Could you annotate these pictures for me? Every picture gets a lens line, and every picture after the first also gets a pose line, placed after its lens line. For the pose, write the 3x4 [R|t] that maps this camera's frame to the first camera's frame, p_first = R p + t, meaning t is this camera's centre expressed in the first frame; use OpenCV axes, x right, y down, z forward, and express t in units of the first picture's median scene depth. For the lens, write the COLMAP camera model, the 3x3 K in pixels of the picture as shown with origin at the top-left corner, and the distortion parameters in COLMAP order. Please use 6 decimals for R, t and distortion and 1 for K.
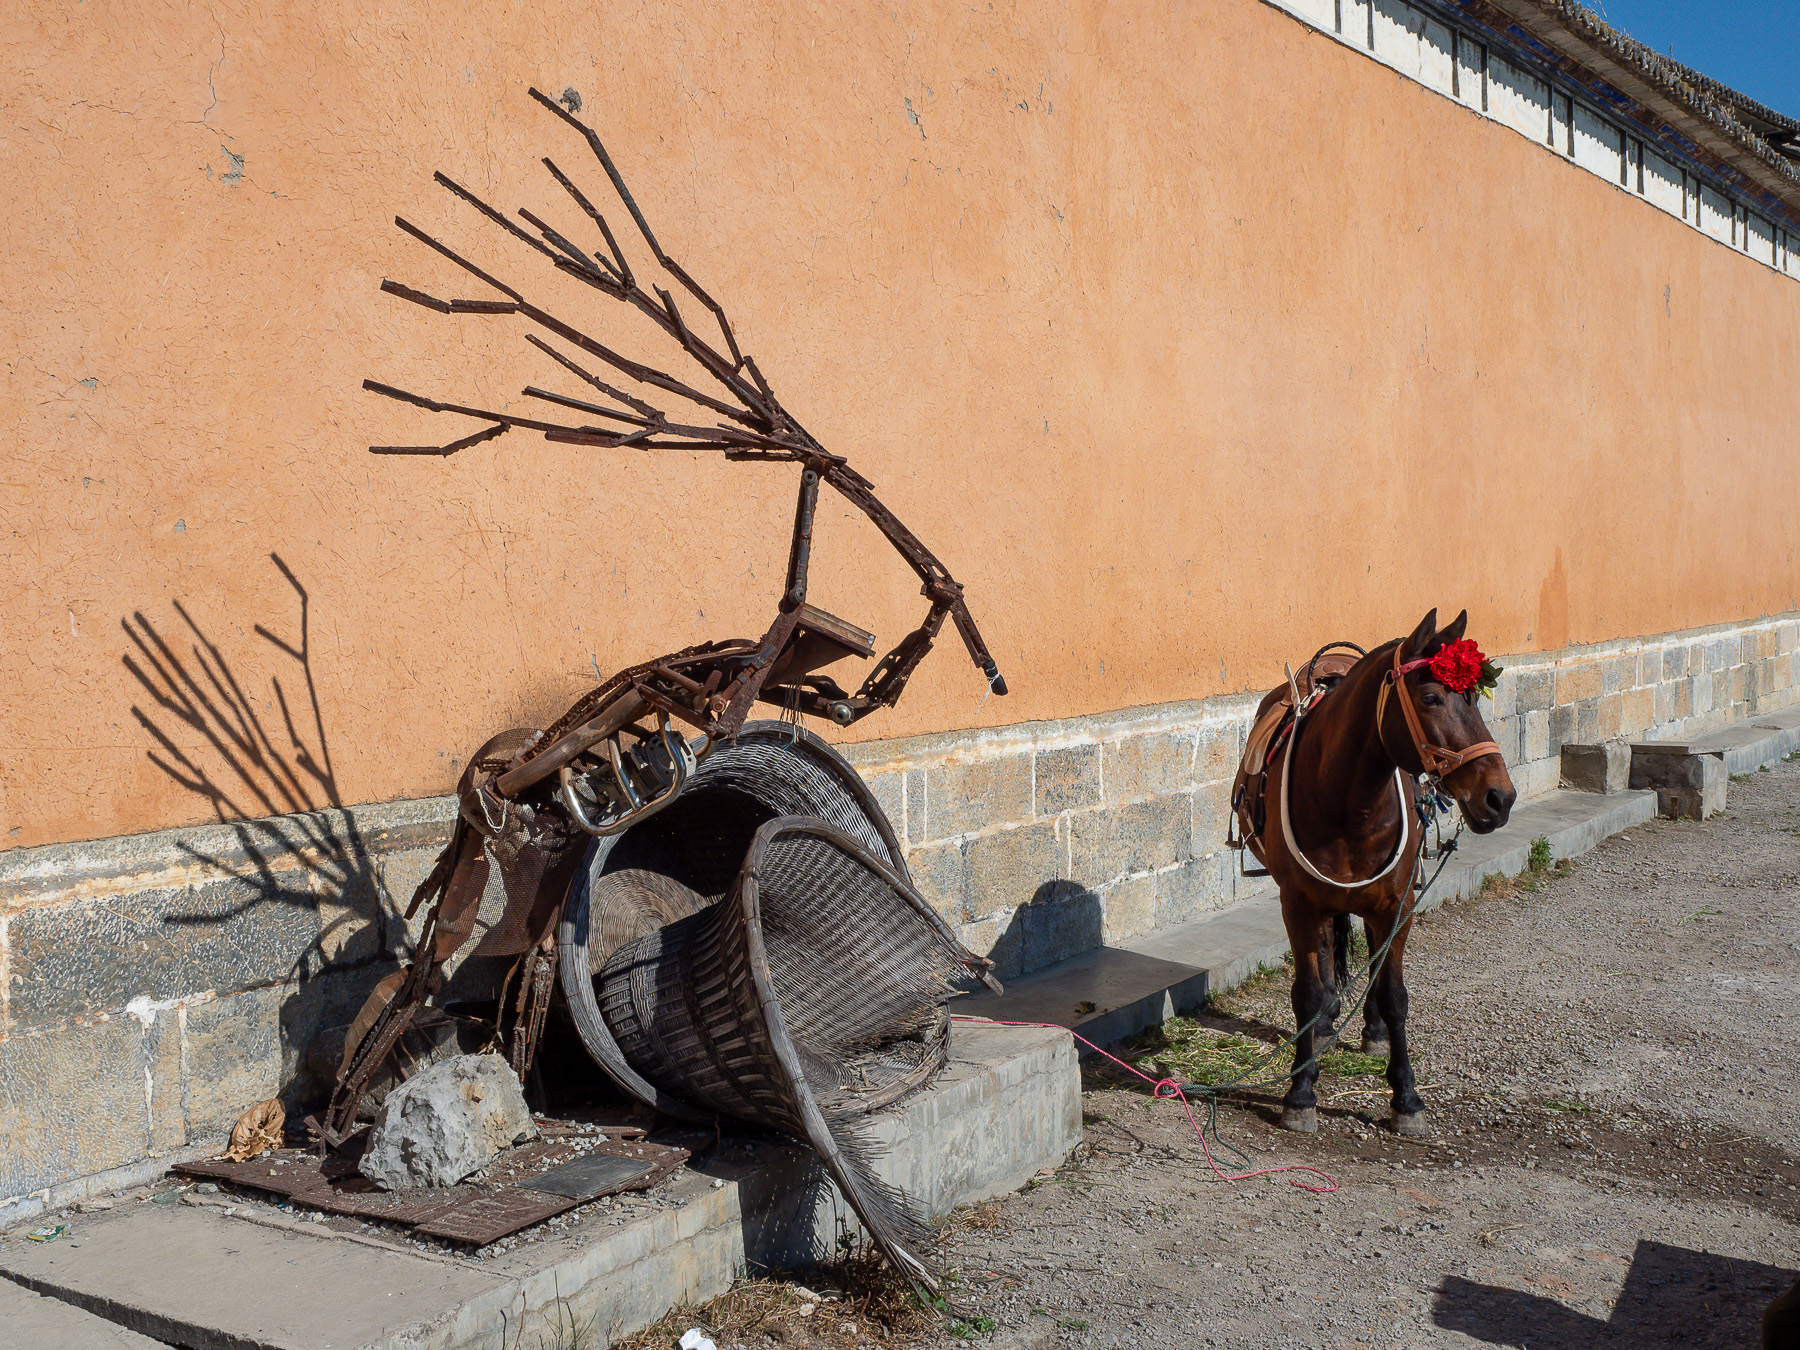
lens RADIAL K [[2102.1, 0, 899.5], [0, 2102.1, 676.8], [0, 0, 1]] dist [0.004061, 0.000000]
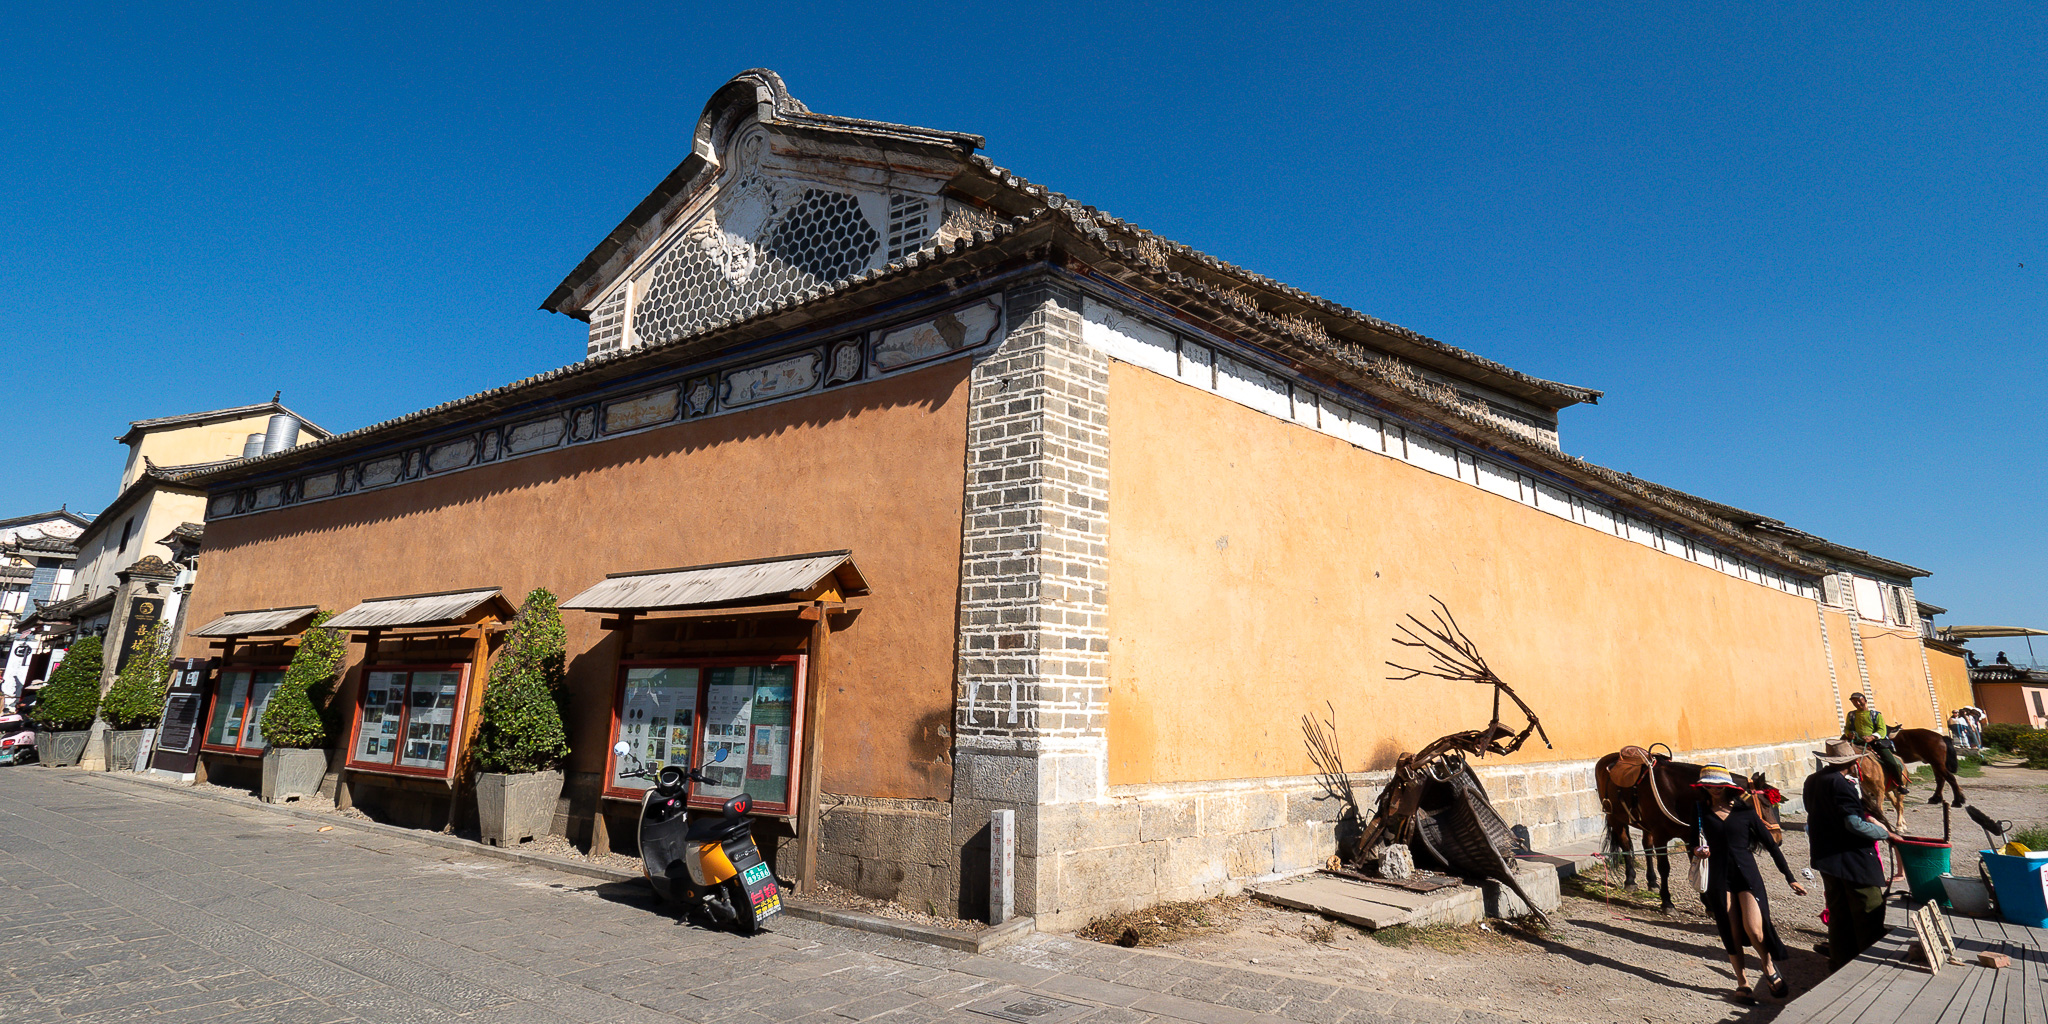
lens RADIAL K [[912.9, 0, 1028.3], [0, 912.9, 449.9], [0, 0, 1]] dist [-0.016840, -0.000653]
pose [[0.958845, -0.033170, -0.281986, -0.317914], [-0.055403, 0.952203, -0.300399, 0.031832], [0.278472, 0.303659, 0.911178, -0.754602]]
